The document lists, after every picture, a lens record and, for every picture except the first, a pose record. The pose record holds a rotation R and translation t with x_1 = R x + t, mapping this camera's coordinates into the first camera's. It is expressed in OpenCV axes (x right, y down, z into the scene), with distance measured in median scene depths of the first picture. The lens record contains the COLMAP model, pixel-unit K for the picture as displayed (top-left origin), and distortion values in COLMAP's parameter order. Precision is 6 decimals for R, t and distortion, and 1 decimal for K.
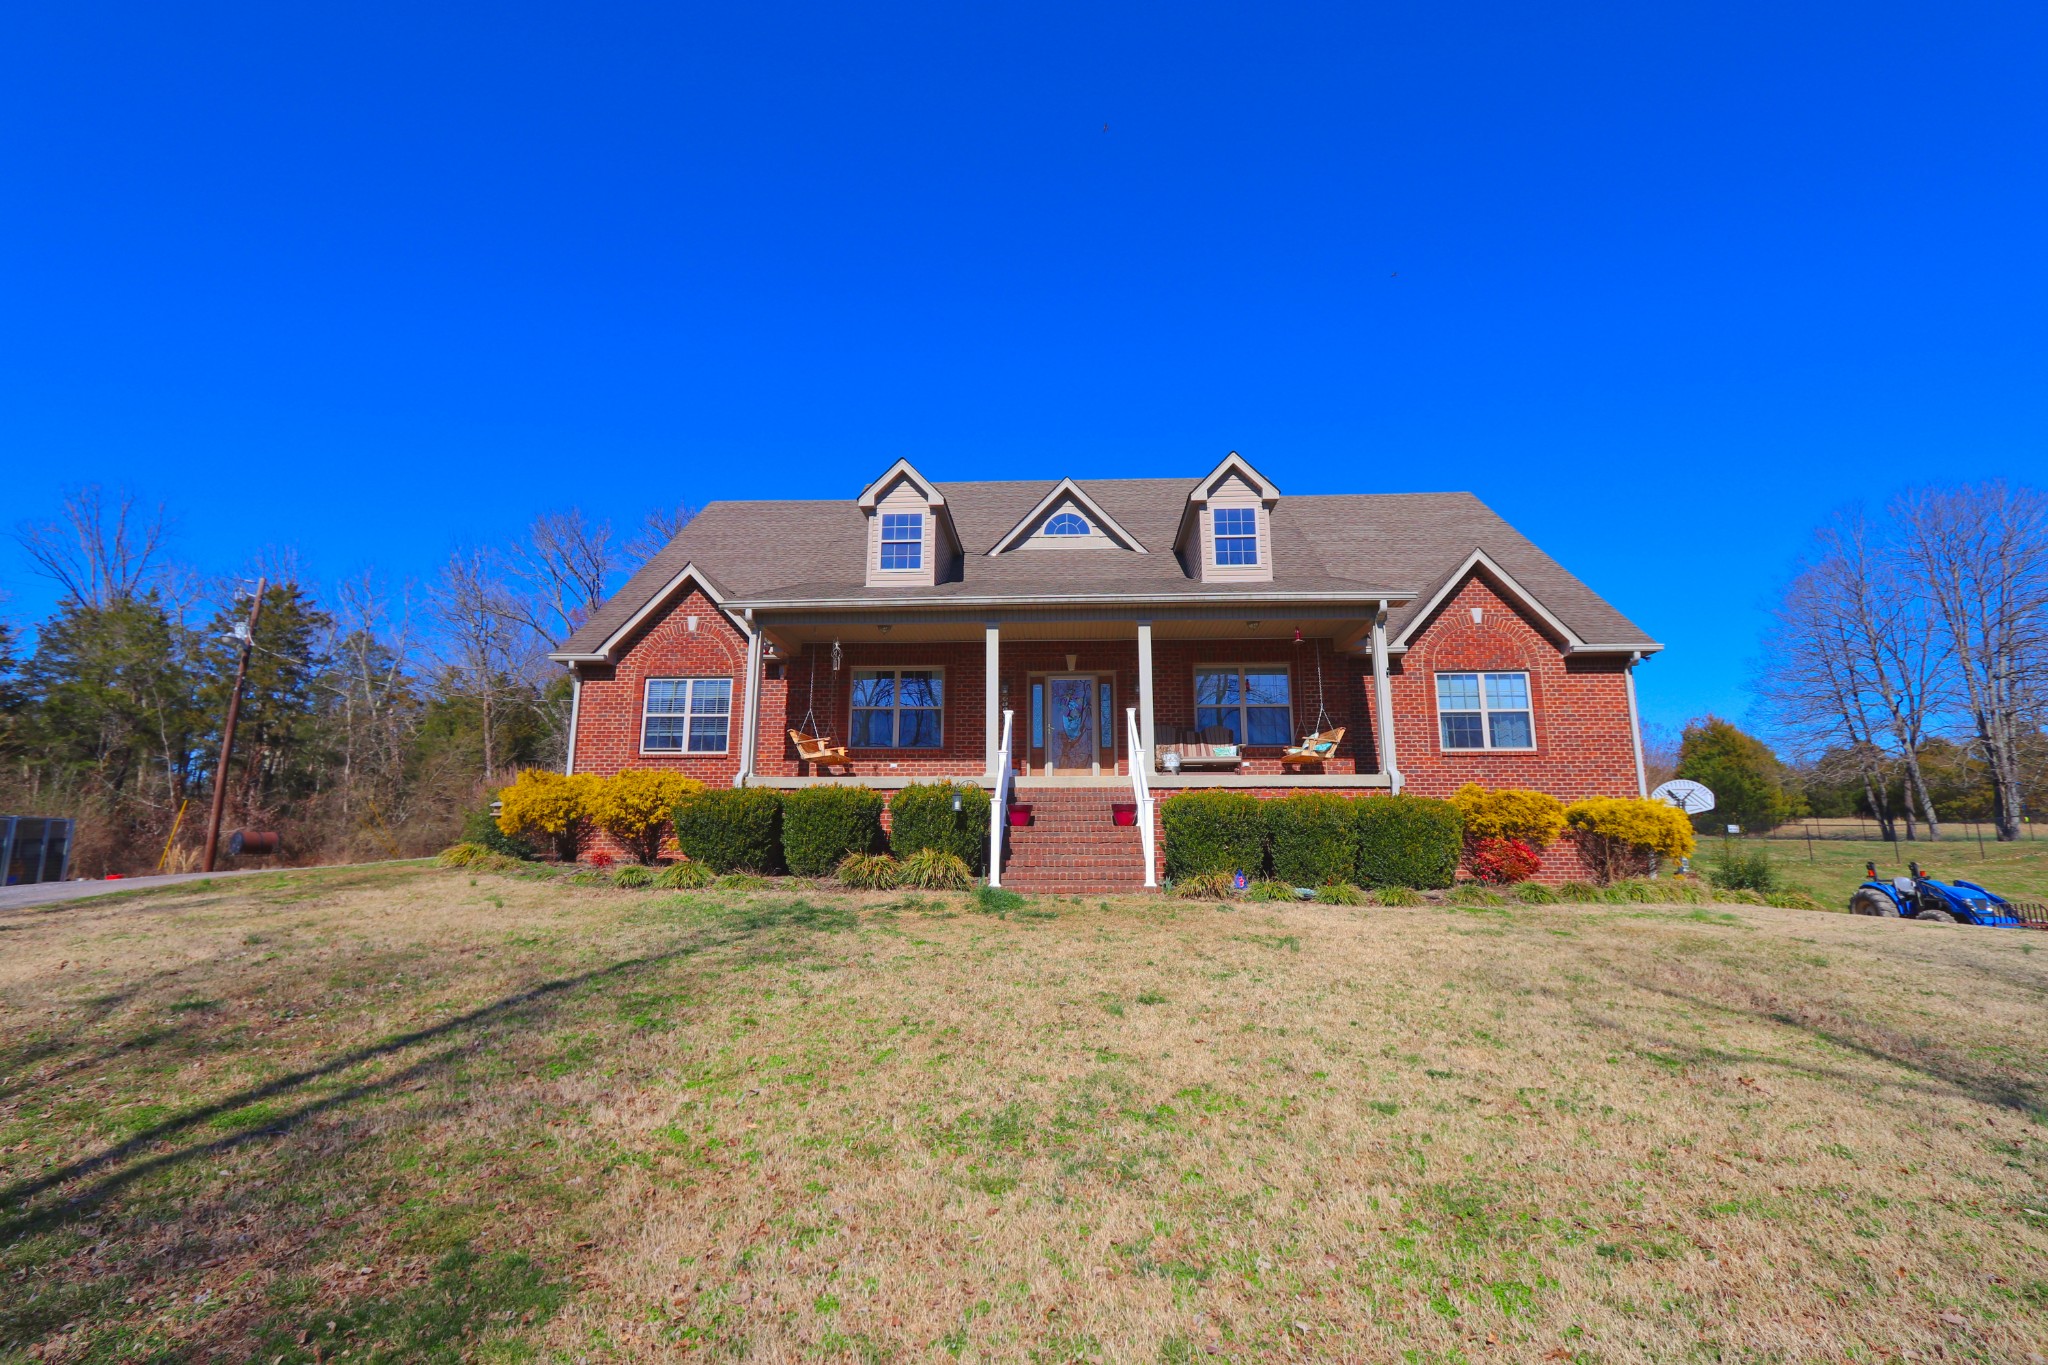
lens RADIAL K [[939.5, 0, 1024.7], [0, 939.5, 684.3], [0, 0, 1]] dist [-0.017433, 0.002048]
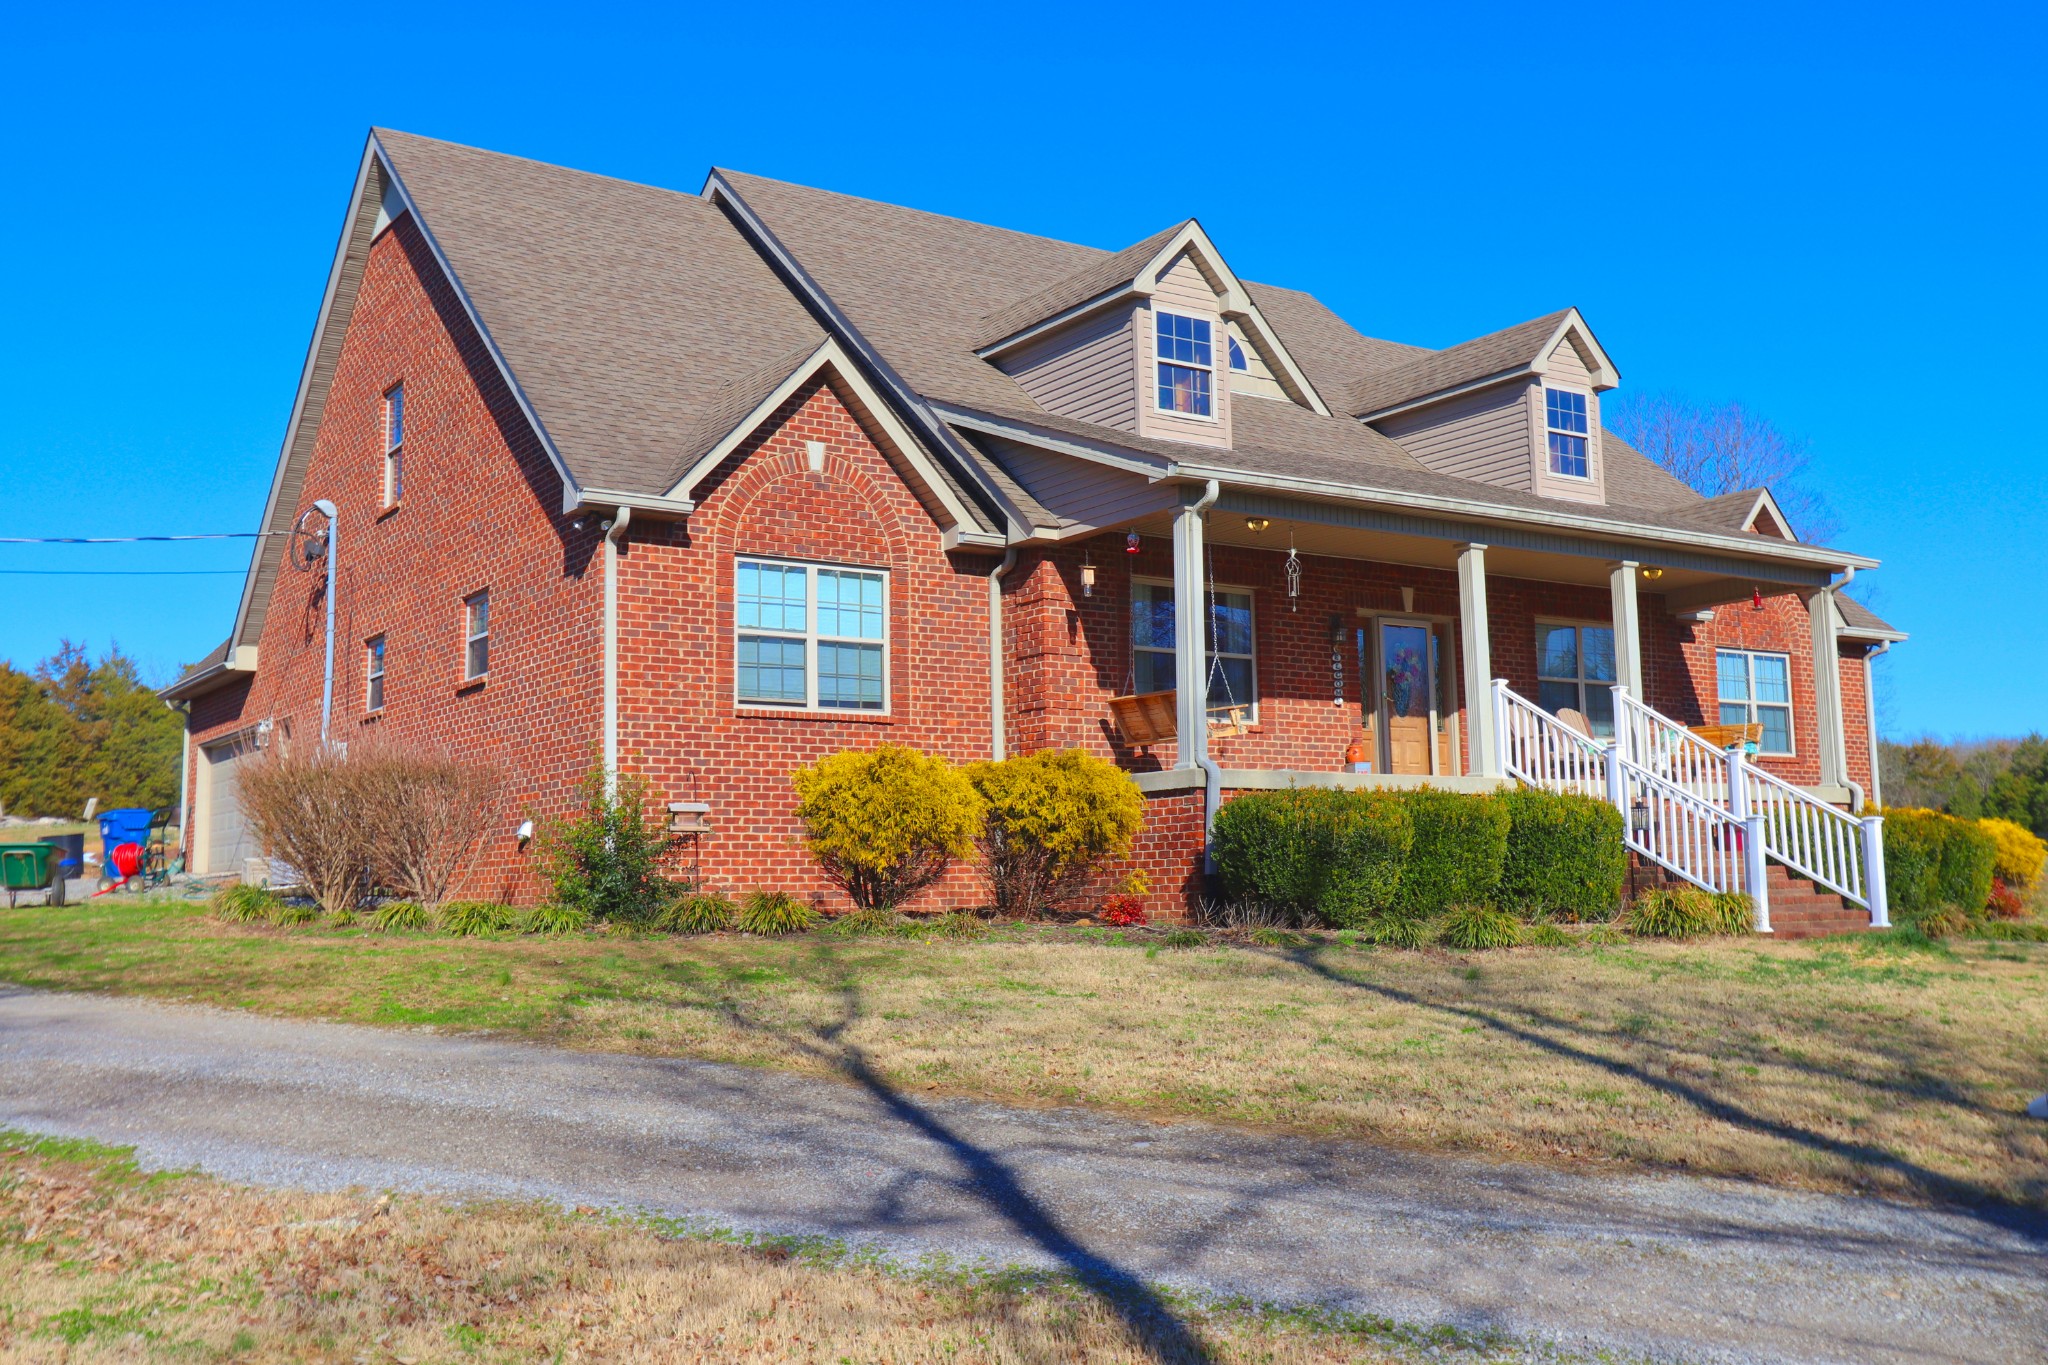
lens RADIAL K [[1974.1, 0, 1063.3], [0, 1974.1, 674.6], [0, 0, 1]] dist [0.016762, 0.000000]
pose [[0.797696, 0.055922, 0.600462, -0.921580], [-0.094327, 0.995006, 0.032645, 0.005735], [-0.595637, -0.082681, 0.798987, 0.053042]]
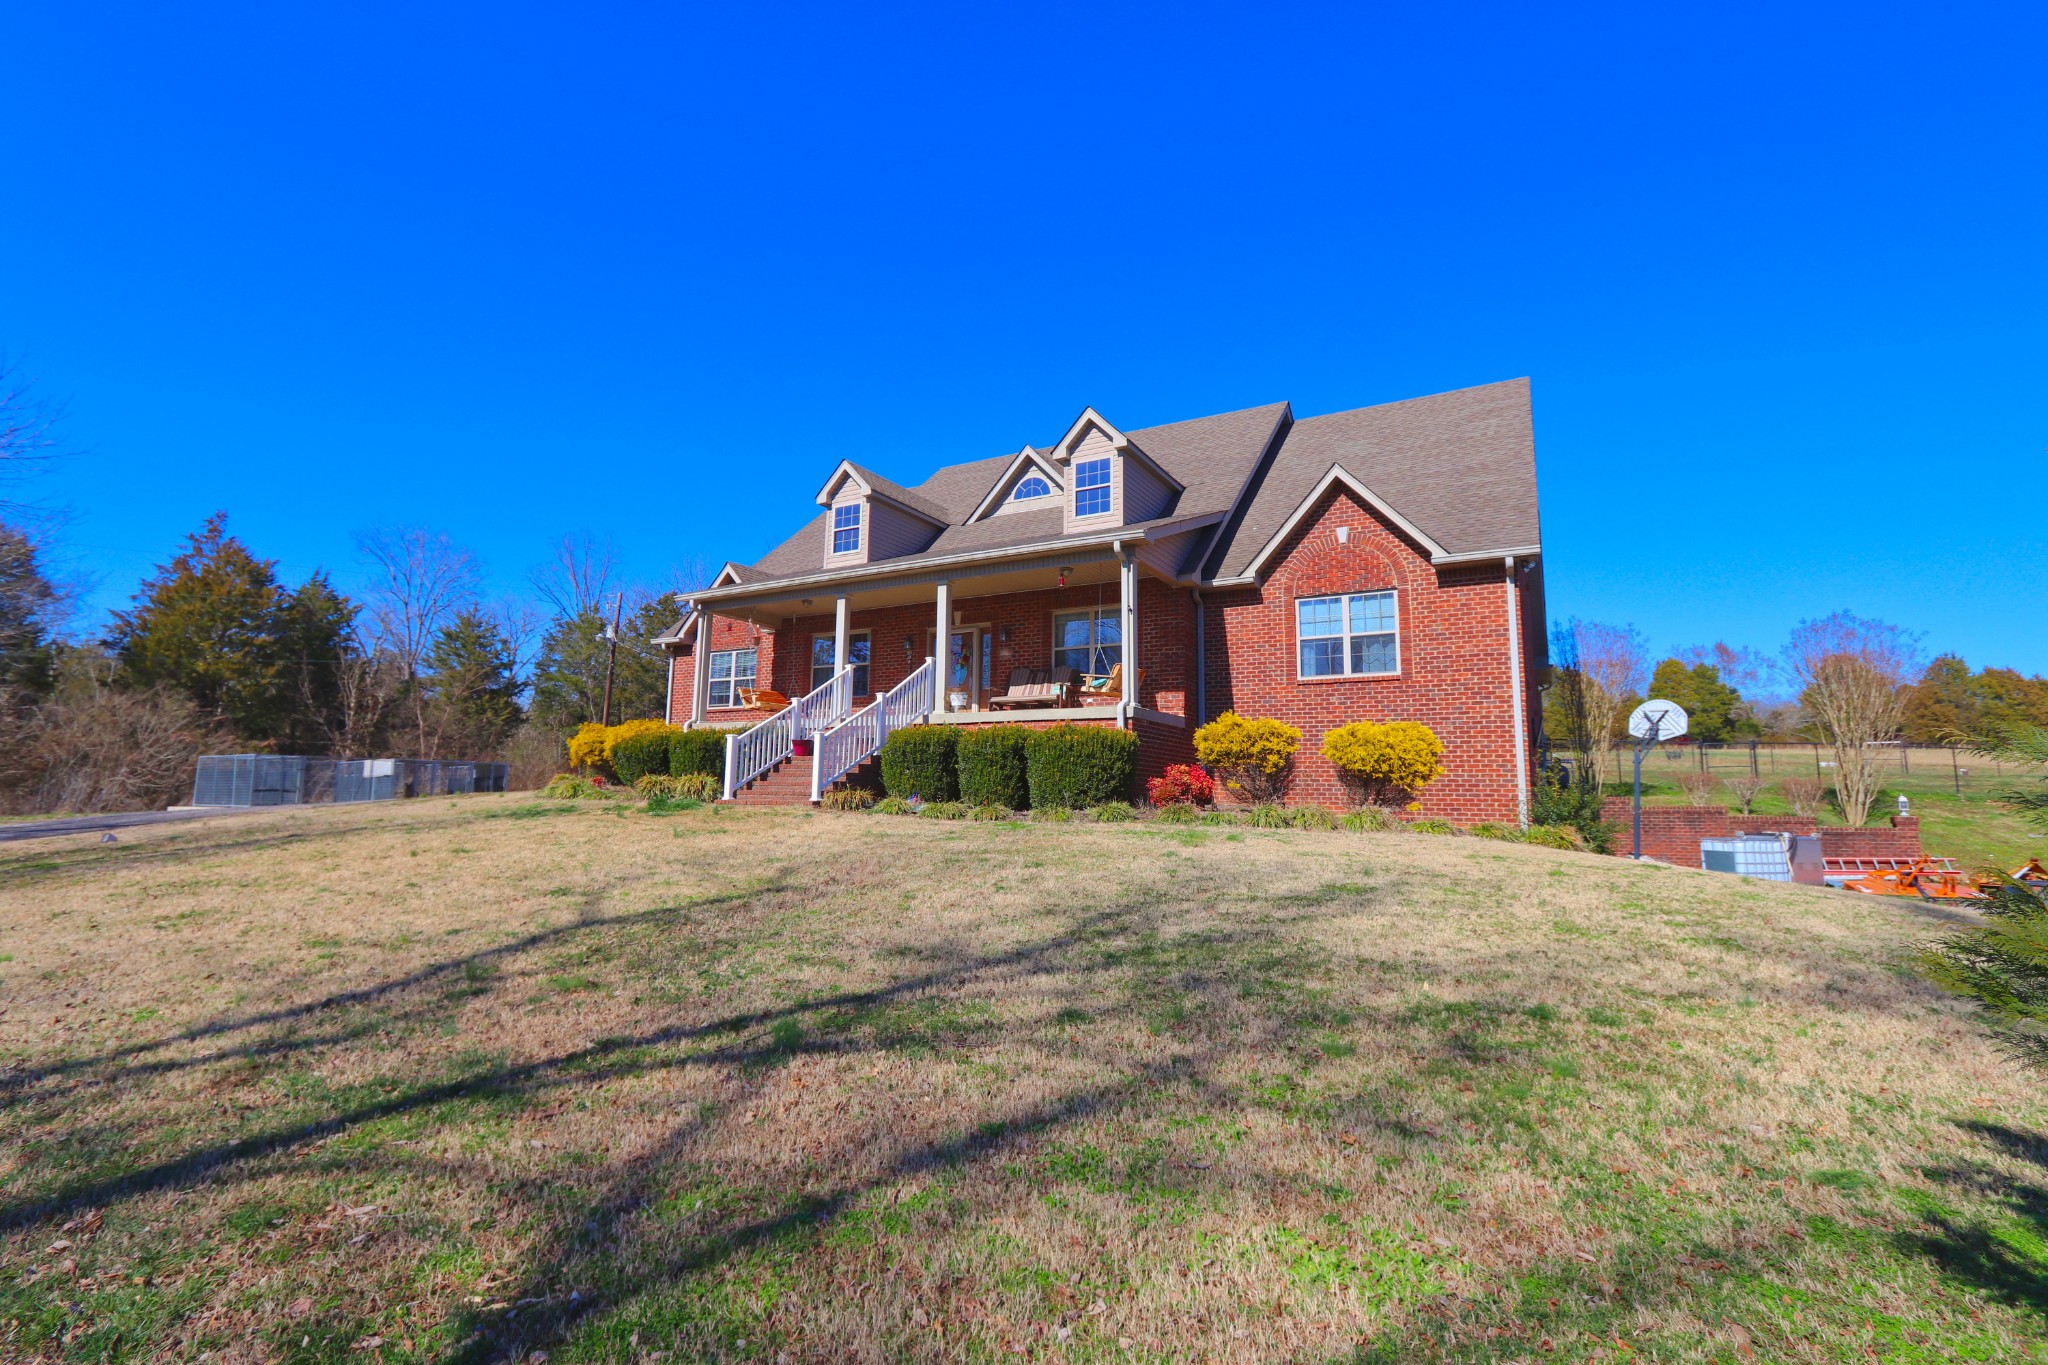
lens RADIAL K [[939.5, 0, 951.6], [0, 939.5, 689.6], [0, 0, 1]] dist [-0.017433, 0.002048]
pose [[0.879445, -0.041321, -0.474203, 0.573580], [0.077978, 0.995273, 0.057891, -0.003041], [0.469570, -0.087890, 0.878510, -0.031850]]
